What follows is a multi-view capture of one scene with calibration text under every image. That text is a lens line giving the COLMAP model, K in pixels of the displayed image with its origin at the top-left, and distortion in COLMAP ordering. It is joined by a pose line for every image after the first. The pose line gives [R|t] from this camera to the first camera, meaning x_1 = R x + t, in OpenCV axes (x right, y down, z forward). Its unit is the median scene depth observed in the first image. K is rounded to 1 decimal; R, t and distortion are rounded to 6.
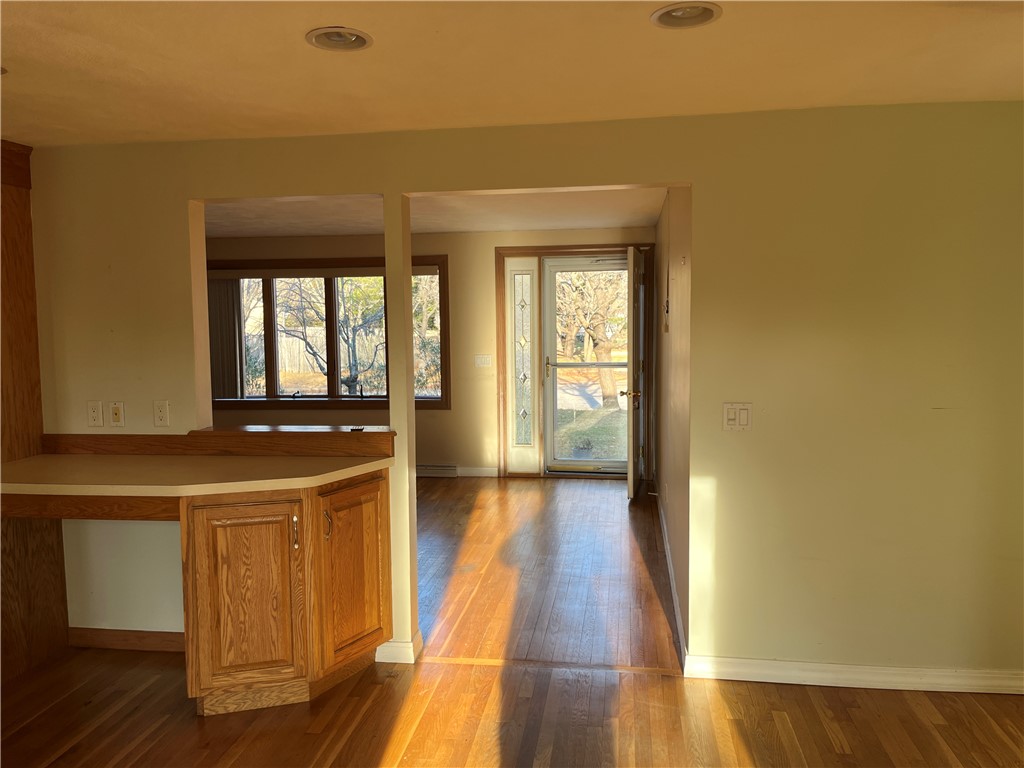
lens RADIAL K [[791.3, 0, 512.0], [0, 791.3, 384.0], [0, 0, 1]] dist [0.038155, 0.001528]
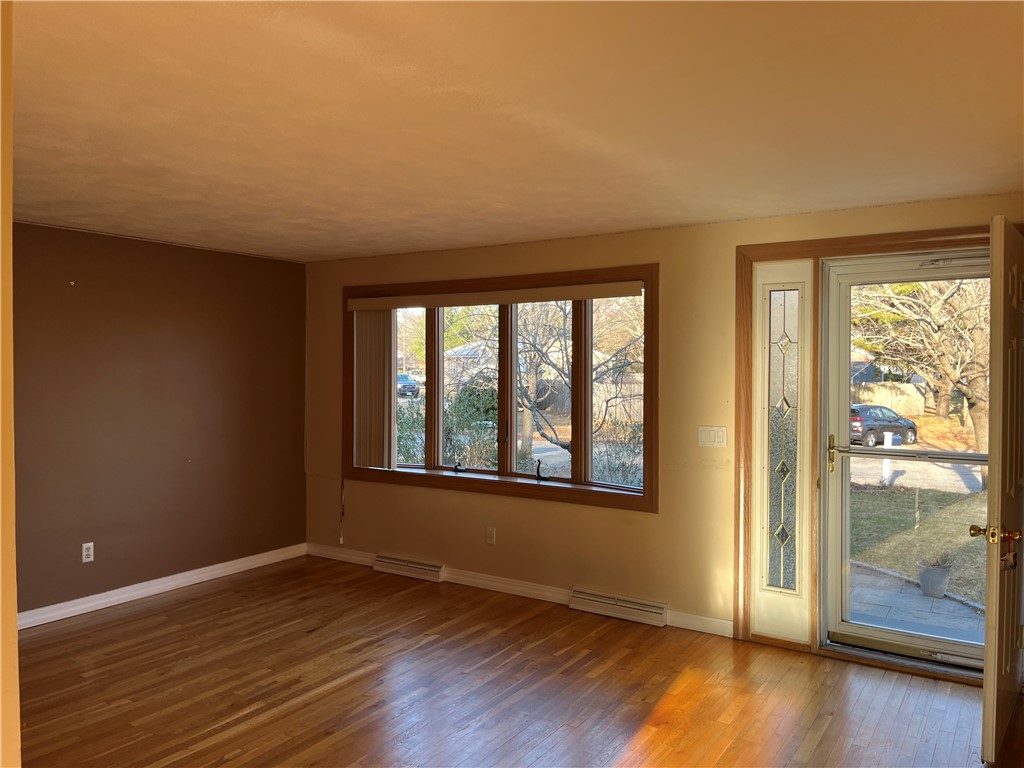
lens RADIAL K [[777.1, 0, 511.3], [0, 777.1, 370.1], [0, 0, 1]] dist [0.008207, -0.001457]
pose [[0.901377, 0.019692, -0.432587, 0.078297], [-0.052073, 0.996646, -0.063135, -0.033797], [0.429892, 0.079434, 0.899379, 0.401872]]
